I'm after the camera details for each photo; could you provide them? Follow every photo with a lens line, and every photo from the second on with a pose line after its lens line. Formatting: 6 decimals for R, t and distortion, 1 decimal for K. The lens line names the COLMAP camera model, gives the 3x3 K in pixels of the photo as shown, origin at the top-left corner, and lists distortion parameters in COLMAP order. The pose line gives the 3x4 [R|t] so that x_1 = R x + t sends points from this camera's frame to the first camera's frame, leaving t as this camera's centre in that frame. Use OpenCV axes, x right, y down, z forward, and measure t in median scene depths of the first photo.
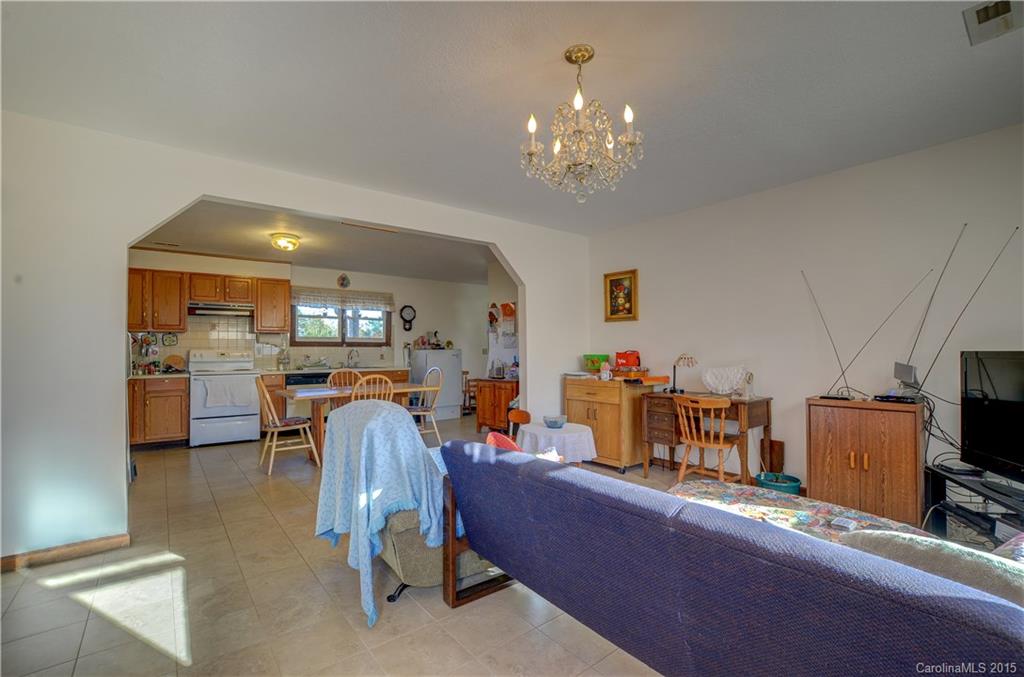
lens RADIAL K [[451.4, 0, 511.2], [0, 451.4, 347.6], [0, 0, 1]] dist [-0.018458, -0.000214]
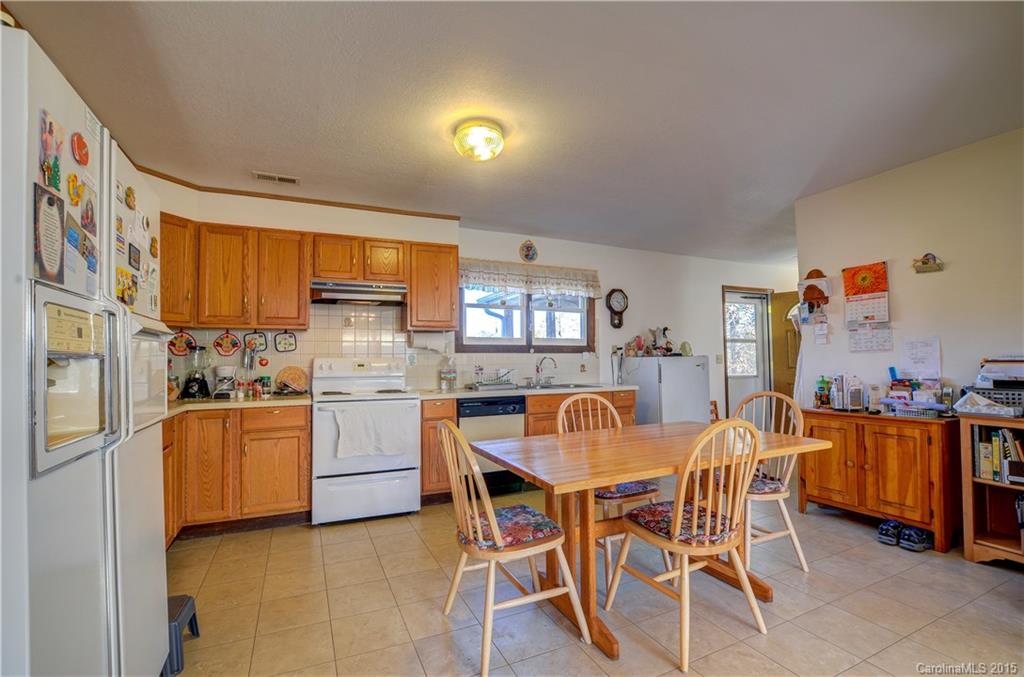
lens RADIAL K [[451.4, 0, 515.1], [0, 451.4, 350.7], [0, 0, 1]] dist [-0.018458, -0.000214]
pose [[0.974353, -0.008437, -0.224868, -0.272472], [0.005730, 0.999903, -0.012689, 0.003332], [0.224954, 0.011075, 0.974306, 0.404845]]
